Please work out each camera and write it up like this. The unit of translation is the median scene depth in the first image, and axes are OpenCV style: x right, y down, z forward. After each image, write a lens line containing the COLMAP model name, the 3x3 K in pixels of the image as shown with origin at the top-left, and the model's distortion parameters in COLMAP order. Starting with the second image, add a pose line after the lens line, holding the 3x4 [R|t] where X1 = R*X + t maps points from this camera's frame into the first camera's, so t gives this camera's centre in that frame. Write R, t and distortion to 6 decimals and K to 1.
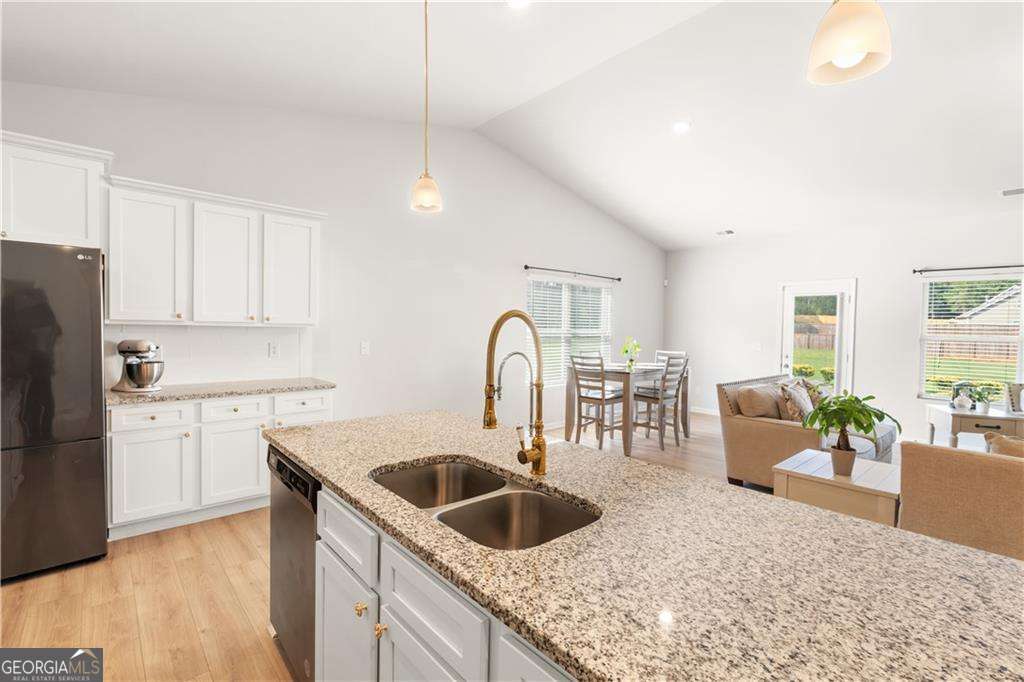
lens RADIAL K [[464.9, 0, 514.5], [0, 464.9, 336.7], [0, 0, 1]] dist [-0.010813, 0.002238]
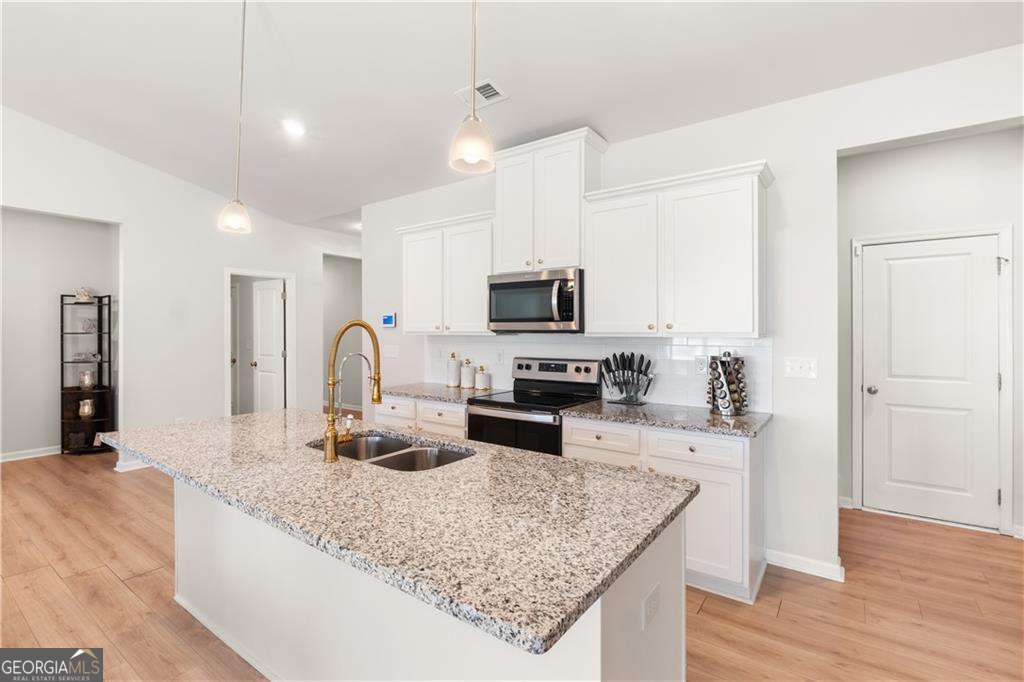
lens RADIAL K [[464.9, 0, 513.7], [0, 464.9, 334.4], [0, 0, 1]] dist [-0.010813, 0.002238]
pose [[-0.975130, -0.015021, -0.221122, -0.105817], [-0.020897, 0.999487, 0.024255, -0.044040], [0.220644, 0.028273, -0.974944, 1.799187]]
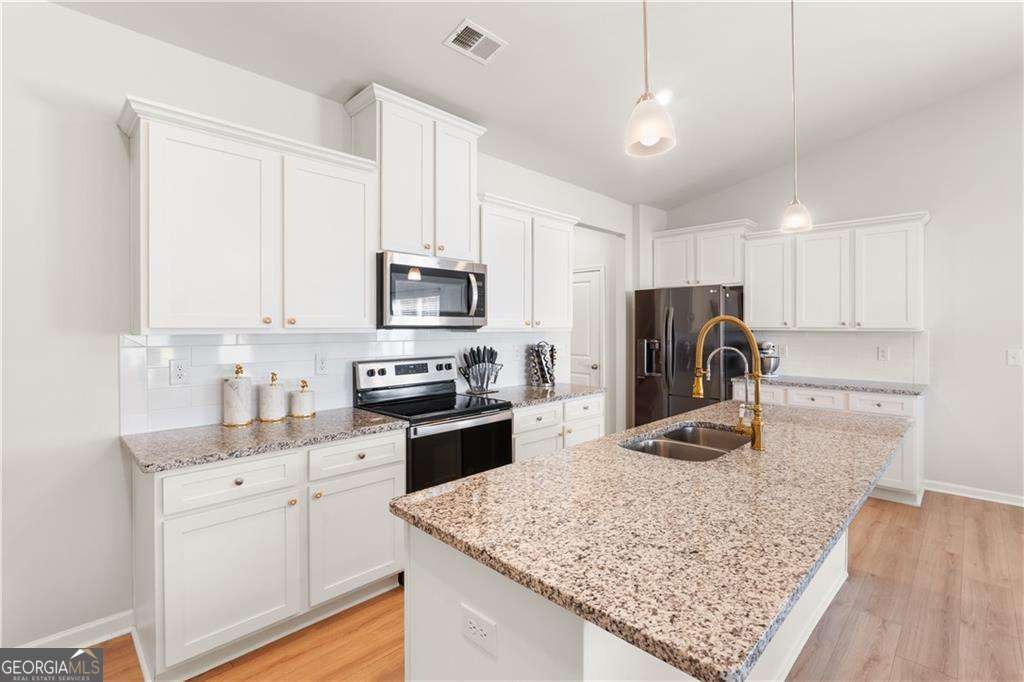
lens RADIAL K [[464.9, 0, 516.9], [0, 464.9, 333.6], [0, 0, 1]] dist [-0.010813, 0.002238]
pose [[0.058049, -0.003661, -0.998307, 0.995587], [-0.019913, 0.999790, -0.004824, 0.009994], [0.998115, 0.020160, 0.057964, 0.245470]]
